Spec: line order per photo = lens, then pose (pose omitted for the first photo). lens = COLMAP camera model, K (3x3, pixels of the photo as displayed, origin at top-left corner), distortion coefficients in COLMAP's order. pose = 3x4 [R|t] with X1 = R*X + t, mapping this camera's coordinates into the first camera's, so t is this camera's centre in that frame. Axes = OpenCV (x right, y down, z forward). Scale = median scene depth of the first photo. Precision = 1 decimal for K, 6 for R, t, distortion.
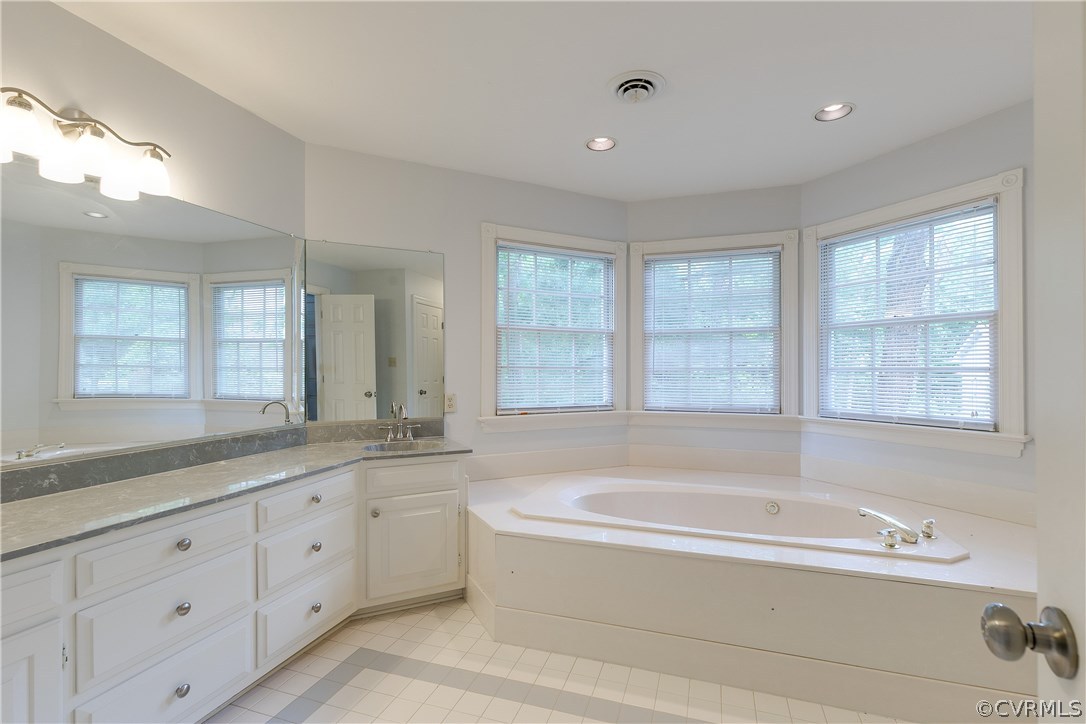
lens RADIAL K [[491.6, 0, 544.6], [0, 491.6, 365.0], [0, 0, 1]] dist [0.006597, -0.001983]
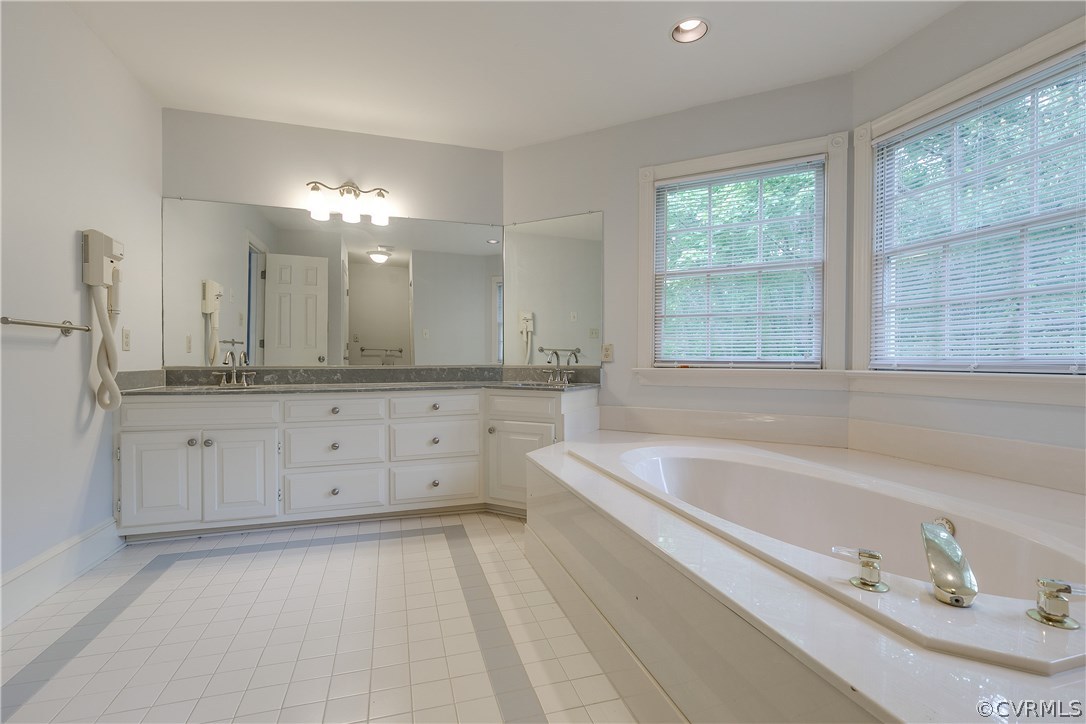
lens RADIAL K [[491.6, 0, 544.2], [0, 491.6, 361.4], [0, 0, 1]] dist [0.006597, -0.001983]
pose [[0.589056, 0.005924, -0.808070, 0.551733], [0.004396, 0.999935, 0.010535, 0.081016], [0.808080, -0.009758, 0.588992, 0.268163]]
